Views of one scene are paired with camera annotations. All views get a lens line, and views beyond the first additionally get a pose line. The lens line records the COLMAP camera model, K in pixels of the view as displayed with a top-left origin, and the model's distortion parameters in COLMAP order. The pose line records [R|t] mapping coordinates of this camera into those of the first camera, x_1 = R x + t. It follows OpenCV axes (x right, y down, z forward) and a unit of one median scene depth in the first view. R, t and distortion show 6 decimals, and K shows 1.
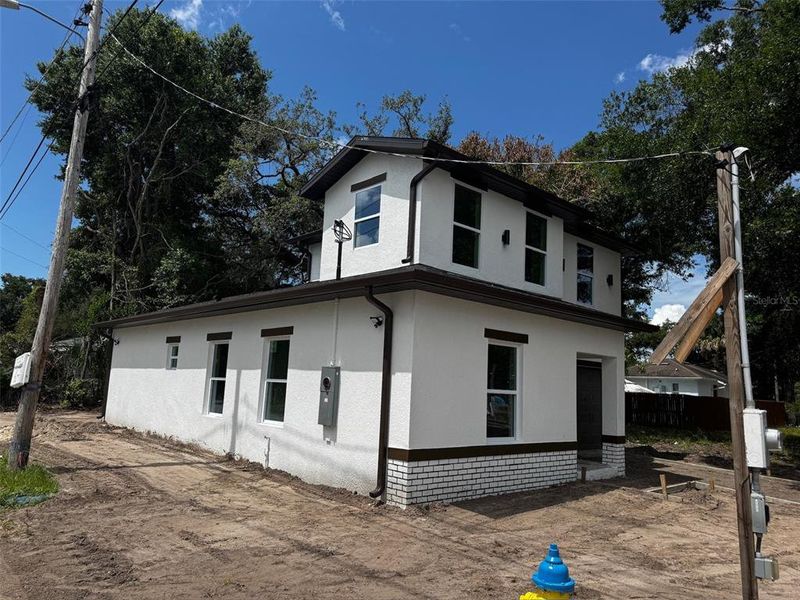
lens RADIAL K [[582.0, 0, 397.8], [0, 582.0, 300.6], [0, 0, 1]] dist [0.063551, -0.036064]
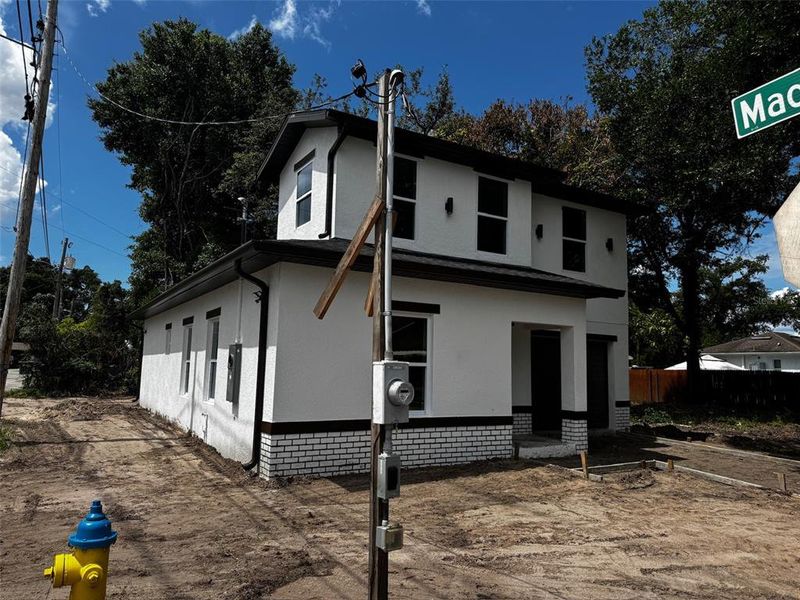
lens RADIAL K [[582.0, 0, 402.4], [0, 582.0, 299.7], [0, 0, 1]] dist [0.063551, -0.036064]
pose [[0.978759, -0.046314, -0.199712, 0.318462], [0.050013, 0.998657, 0.013511, 0.031350], [0.198818, -0.023213, 0.979761, 0.050982]]
